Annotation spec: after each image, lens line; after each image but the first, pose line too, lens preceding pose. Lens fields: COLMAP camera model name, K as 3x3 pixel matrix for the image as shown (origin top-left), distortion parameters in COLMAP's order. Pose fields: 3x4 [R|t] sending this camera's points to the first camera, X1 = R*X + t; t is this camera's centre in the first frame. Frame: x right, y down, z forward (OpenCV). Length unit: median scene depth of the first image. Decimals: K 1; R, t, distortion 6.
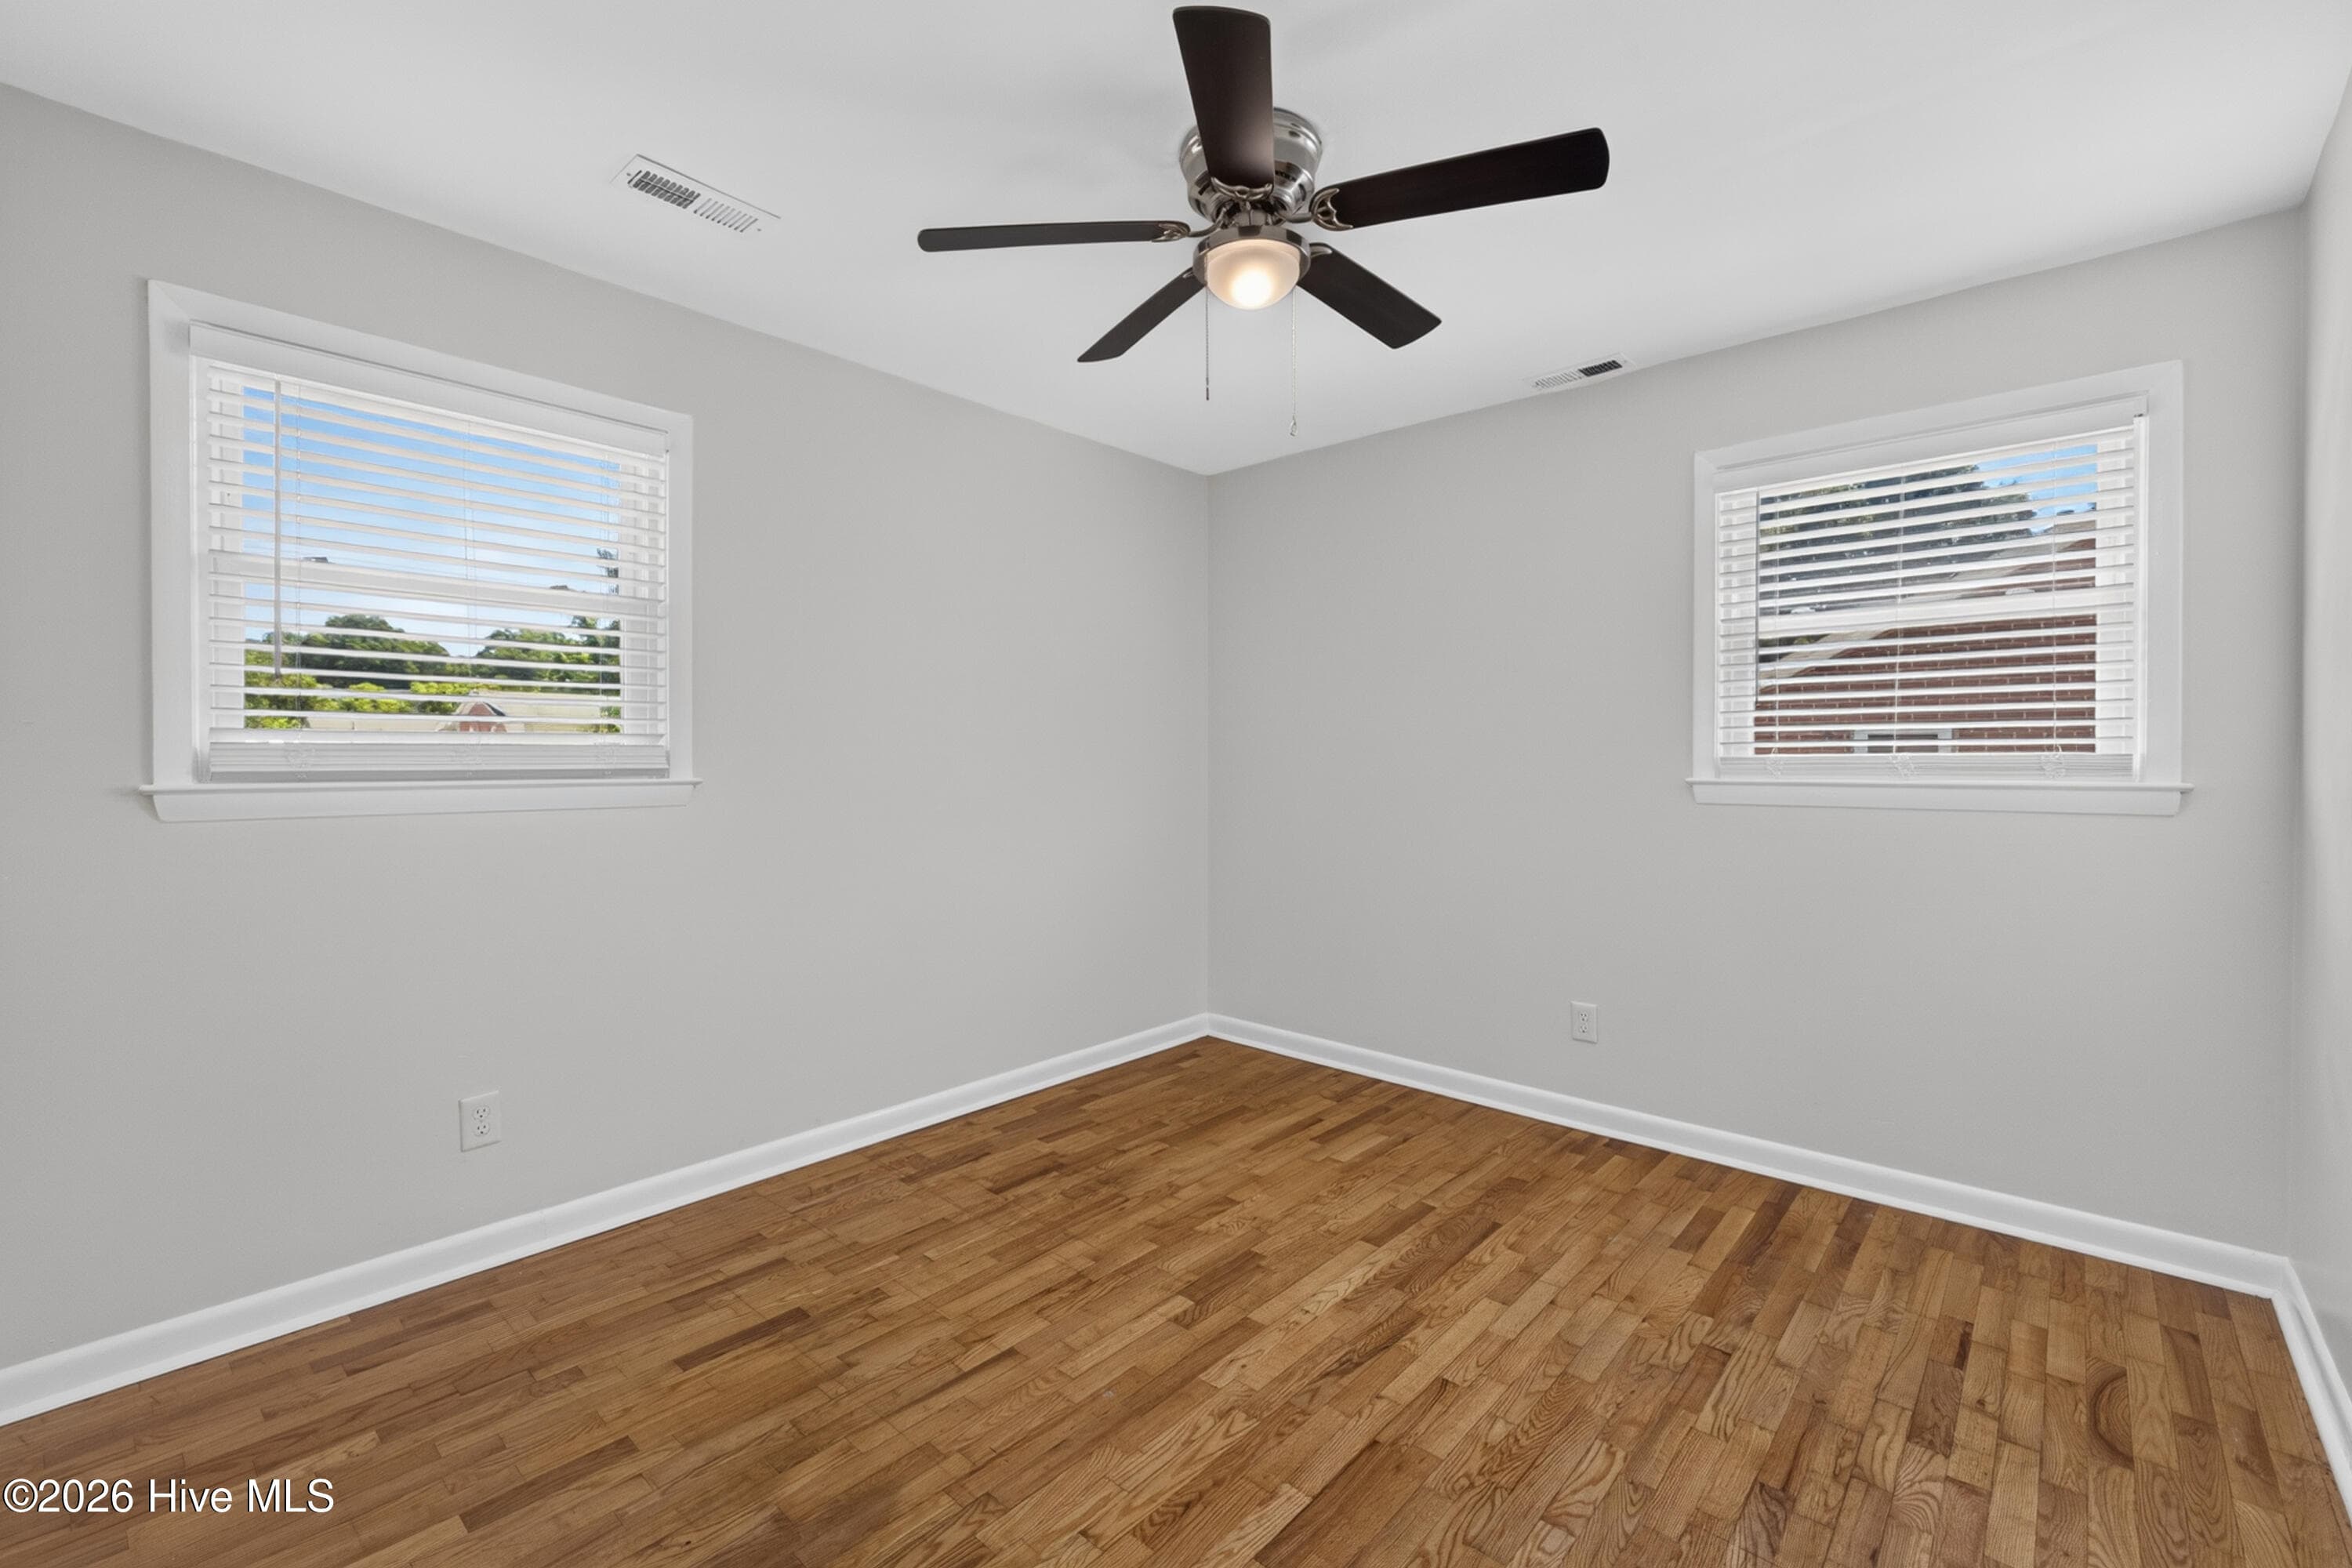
lens RADIAL K [[991.2, 0, 1129.6], [0, 991.2, 754.4], [0, 0, 1]] dist [0.004697, -0.000815]
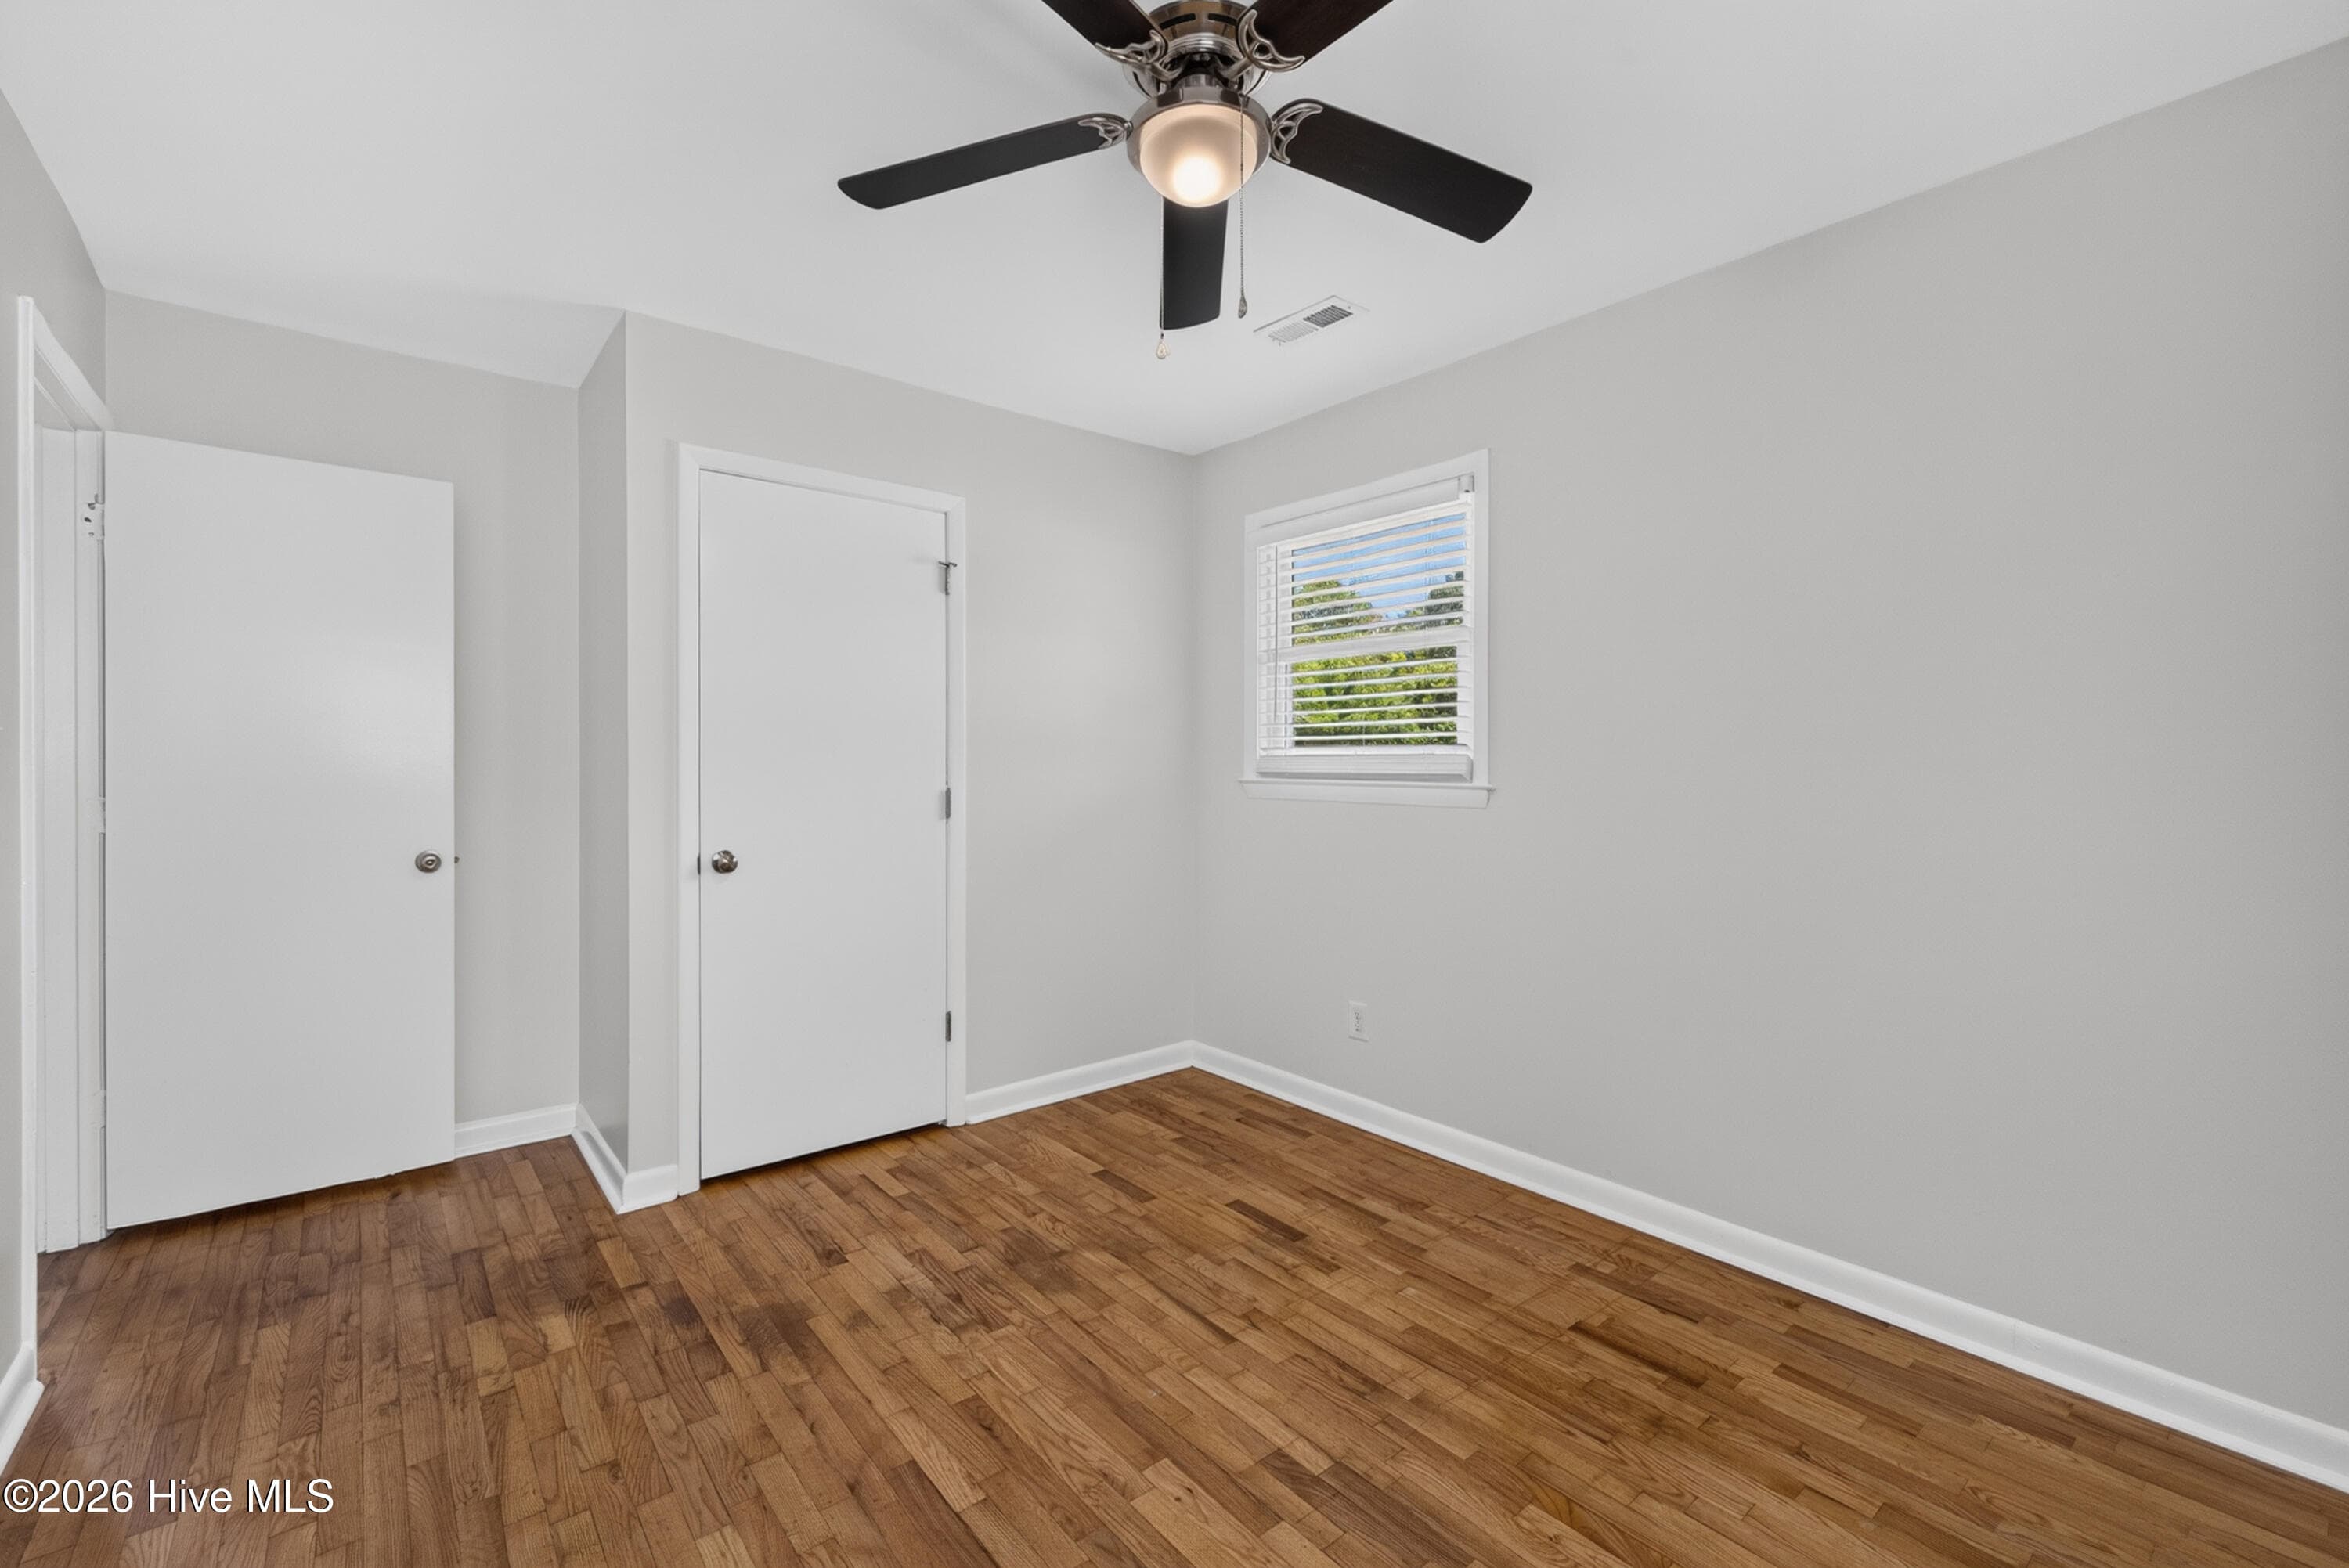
lens RADIAL K [[989.8, 0, 1180.0], [0, 989.8, 779.3], [0, 0, 1]] dist [0.004697, -0.000815]
pose [[-0.115666, 0.014598, -0.993181, 0.838536], [-0.003359, 0.999881, 0.015088, 0.004484], [0.993283, 0.005081, -0.115603, 0.990785]]
